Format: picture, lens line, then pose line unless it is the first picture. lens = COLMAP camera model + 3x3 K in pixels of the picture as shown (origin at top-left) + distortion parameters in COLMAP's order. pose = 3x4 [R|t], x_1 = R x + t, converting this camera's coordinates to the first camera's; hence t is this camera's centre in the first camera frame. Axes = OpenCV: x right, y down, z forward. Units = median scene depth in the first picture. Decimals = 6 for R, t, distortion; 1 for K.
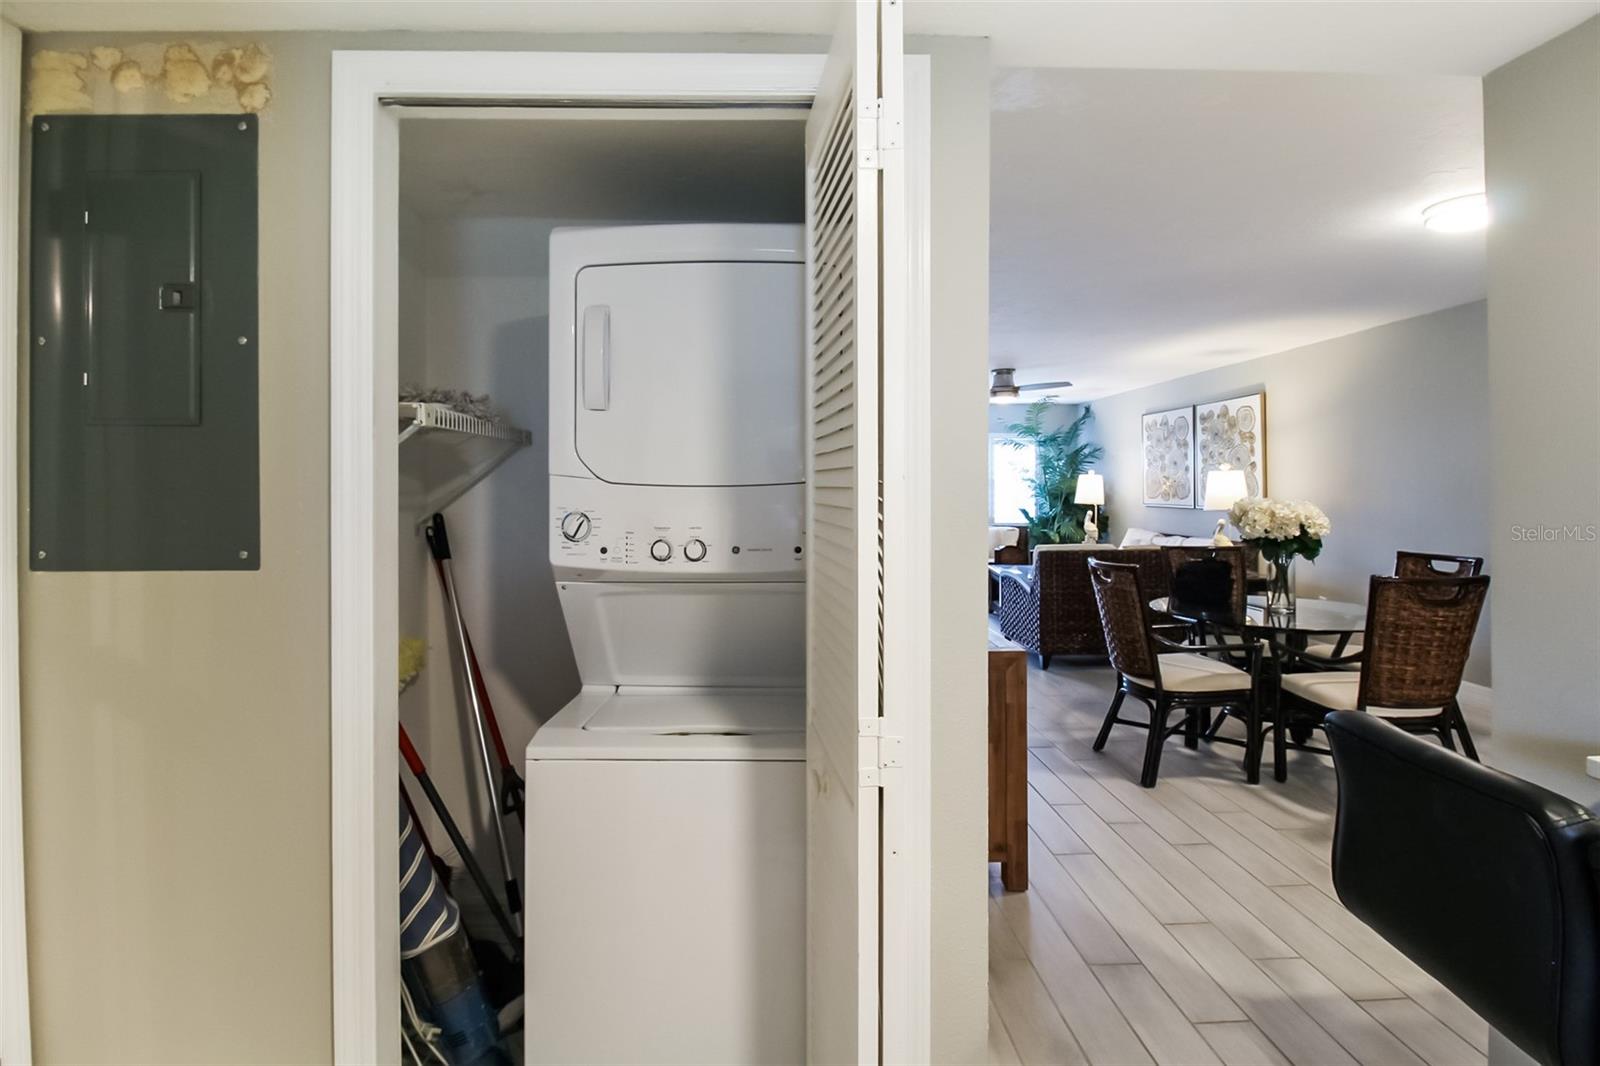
lens RADIAL K [[776.1, 0, 768.2], [0, 776.1, 488.9], [0, 0, 1]] dist [0.002399, -0.011827]
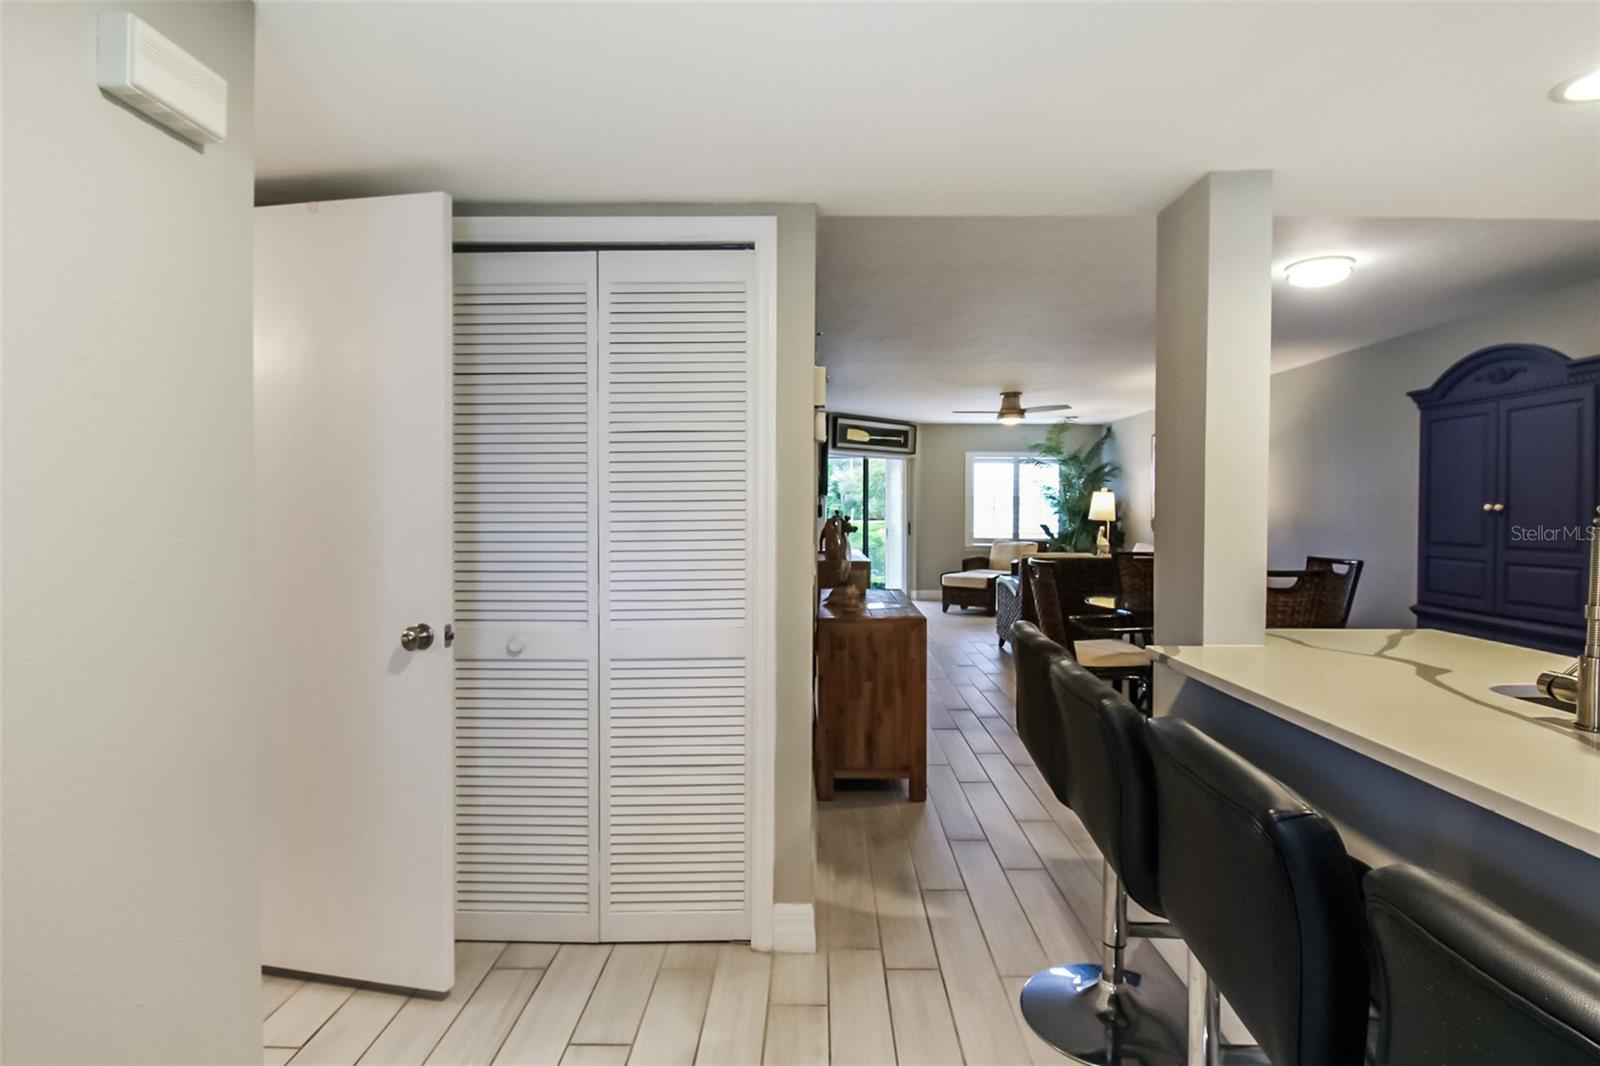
lens RADIAL K [[801.0, 0, 804.4], [0, 801.0, 525.3], [0, 0, 1]] dist [0.002632, -0.012781]
pose [[0.999240, 0.008002, -0.038150, 0.061670], [-0.007209, 0.999756, 0.020870, 0.008494], [0.038307, -0.020579, 0.999054, -0.123401]]
